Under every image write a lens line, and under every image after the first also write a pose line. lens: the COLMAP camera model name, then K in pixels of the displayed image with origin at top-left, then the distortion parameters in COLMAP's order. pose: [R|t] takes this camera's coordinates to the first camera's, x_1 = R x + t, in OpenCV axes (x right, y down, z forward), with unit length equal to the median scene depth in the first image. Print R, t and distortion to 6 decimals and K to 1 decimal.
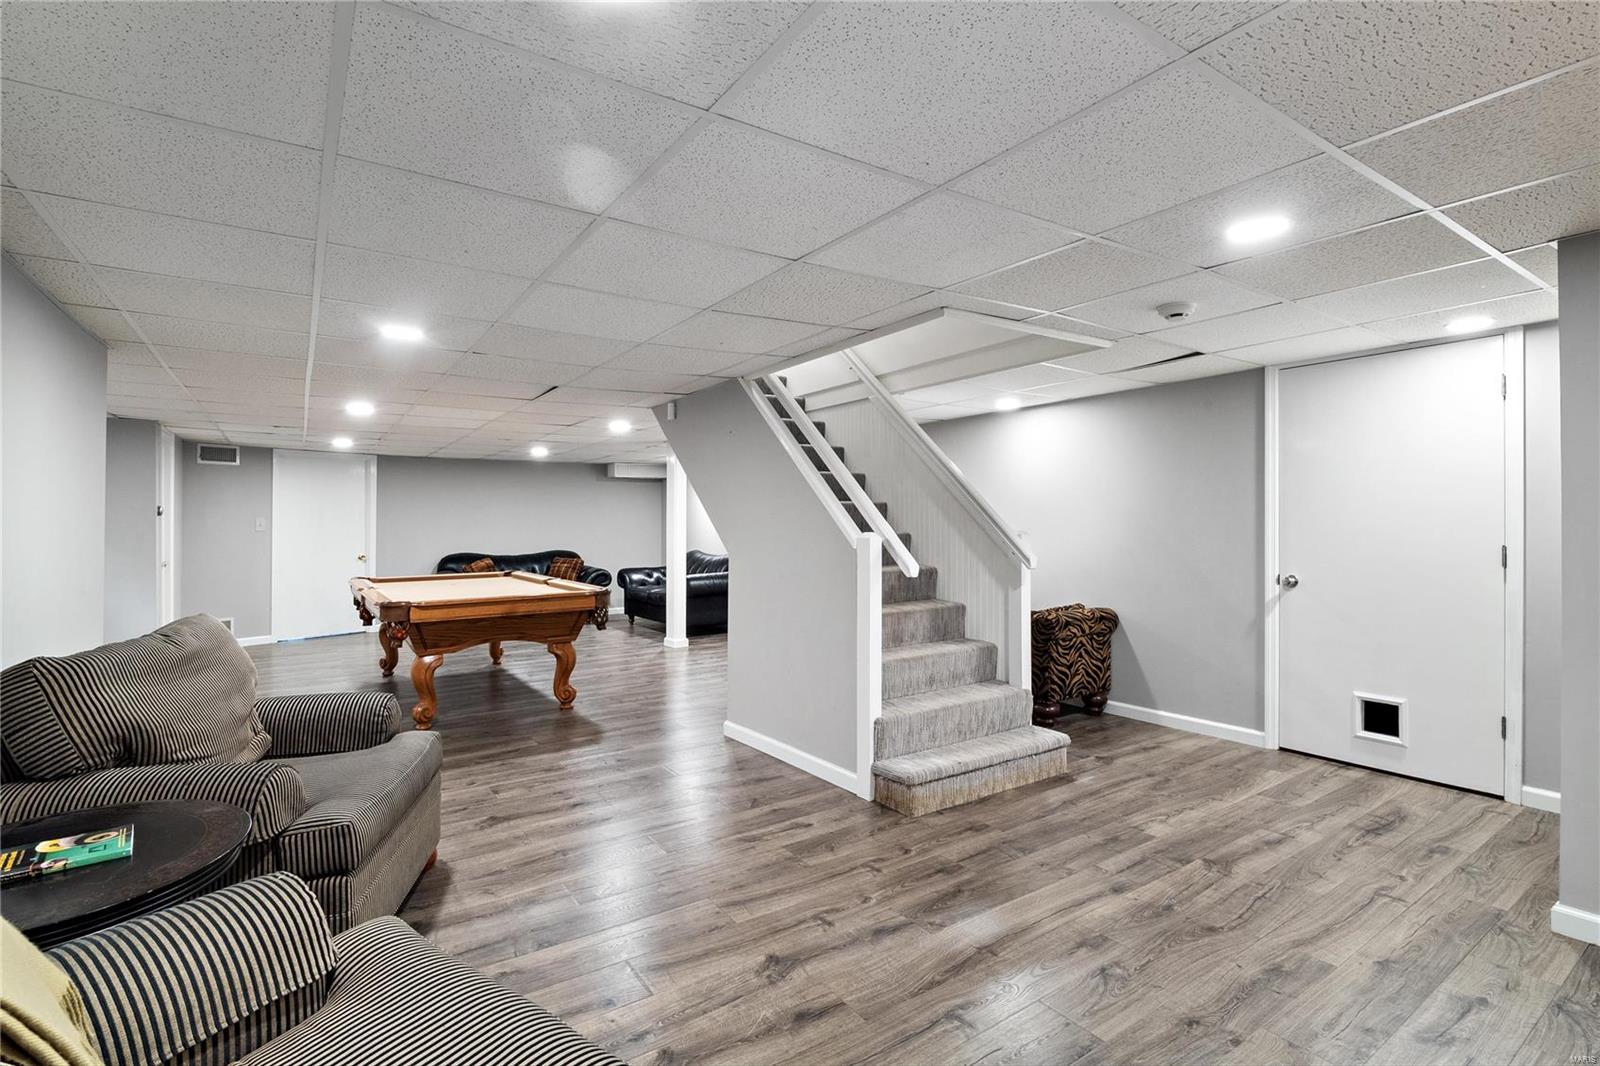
lens RADIAL K [[746.7, 0, 790.3], [0, 746.7, 526.4], [0, 0, 1]] dist [-0.010594, -0.000806]
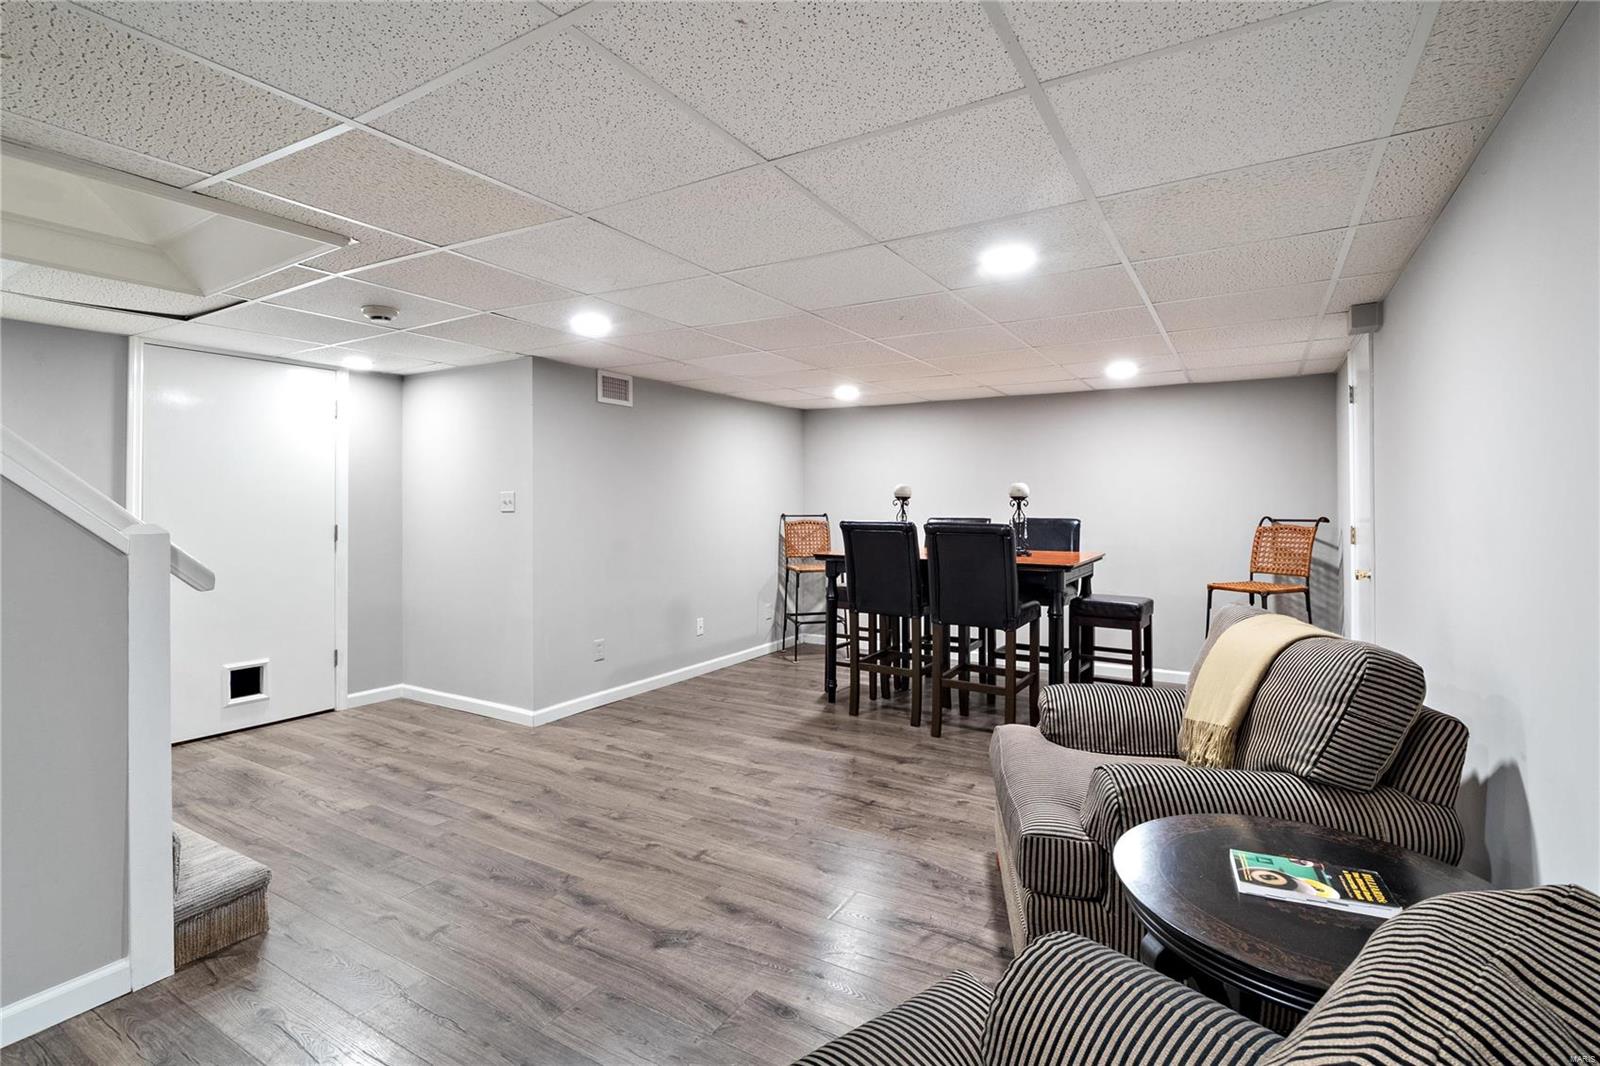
lens RADIAL K [[746.7, 0, 795.1], [0, 746.7, 519.9], [0, 0, 1]] dist [-0.010594, -0.000806]
pose [[-0.424379, -0.012356, 0.905401, -0.775815], [0.003786, 0.999874, 0.015420, -0.001617], [-0.905477, 0.009972, -0.424278, 0.976642]]
